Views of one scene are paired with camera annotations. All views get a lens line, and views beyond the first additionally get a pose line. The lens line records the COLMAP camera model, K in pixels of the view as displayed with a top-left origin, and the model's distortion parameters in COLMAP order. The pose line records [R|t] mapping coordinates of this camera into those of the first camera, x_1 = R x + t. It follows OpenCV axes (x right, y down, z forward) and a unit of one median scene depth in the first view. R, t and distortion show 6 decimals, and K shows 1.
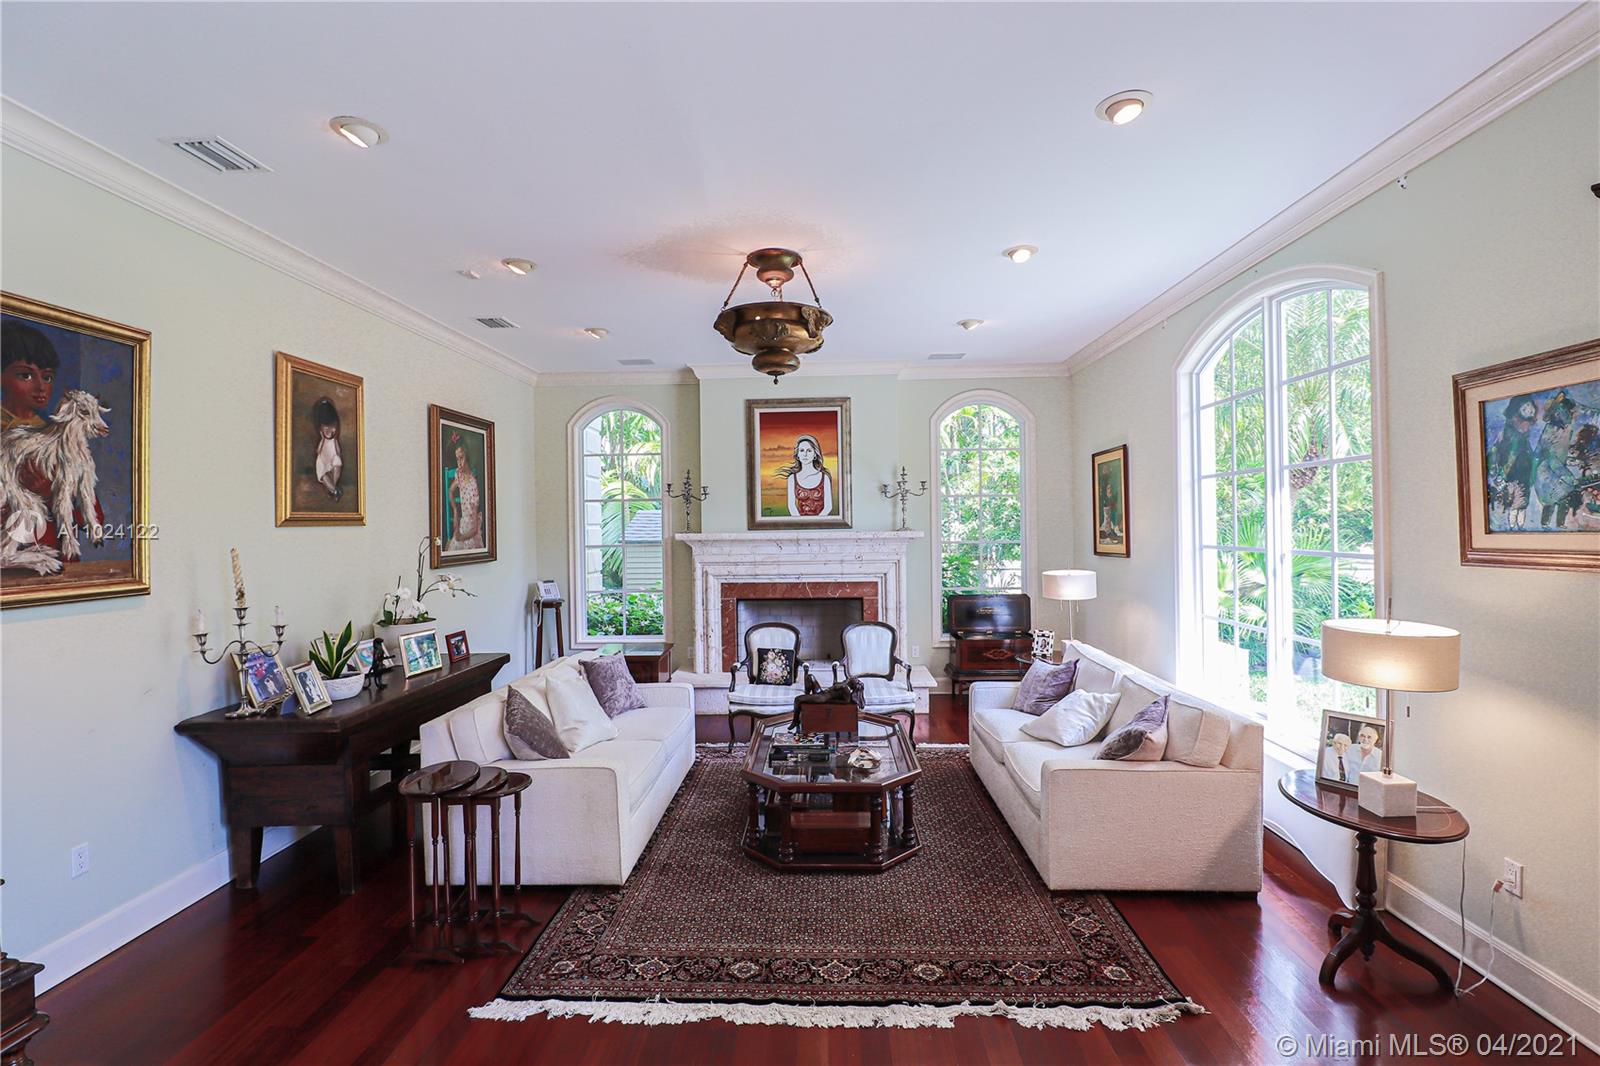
lens RADIAL K [[753.6, 0, 809.2], [0, 753.6, 520.6], [0, 0, 1]] dist [-0.001053, -0.011309]
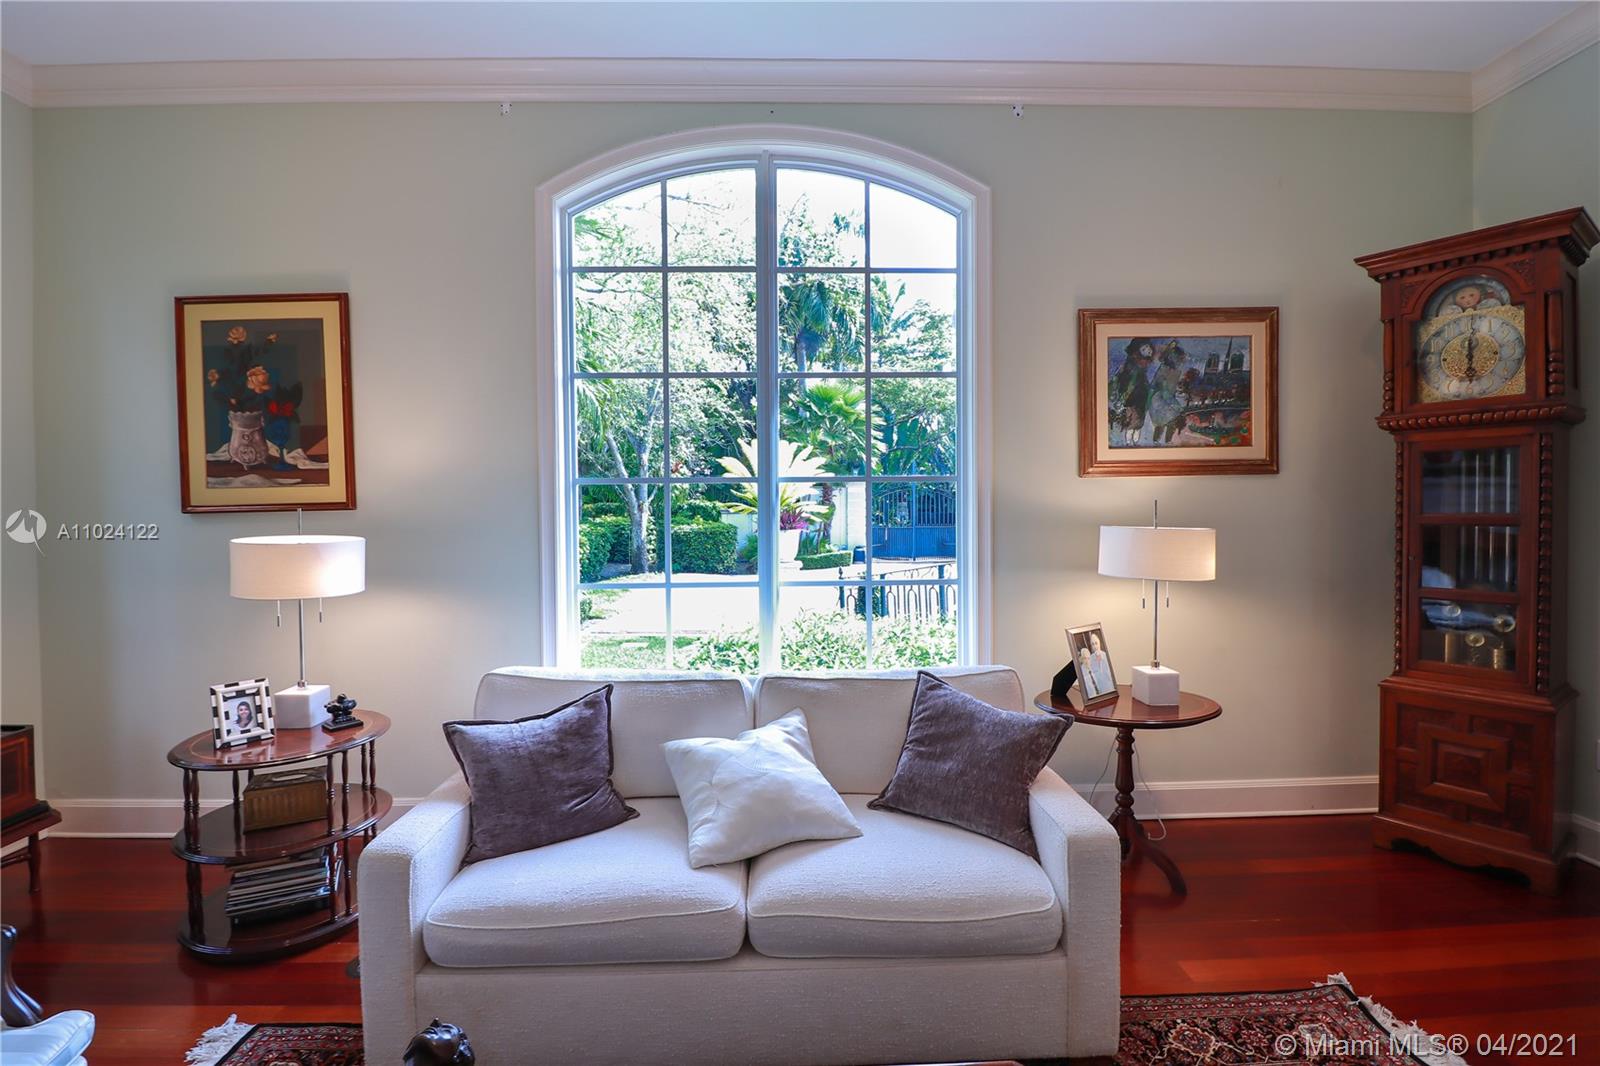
lens RADIAL K [[753.6, 0, 809.2], [0, 753.6, 520.6], [0, 0, 1]] dist [-0.001053, -0.011309]
pose [[-0.057778, -0.007897, 0.998298, -0.279471], [0.006104, 0.999947, 0.008263, 0.124699], [-0.998311, 0.006571, -0.057727, 1.619092]]
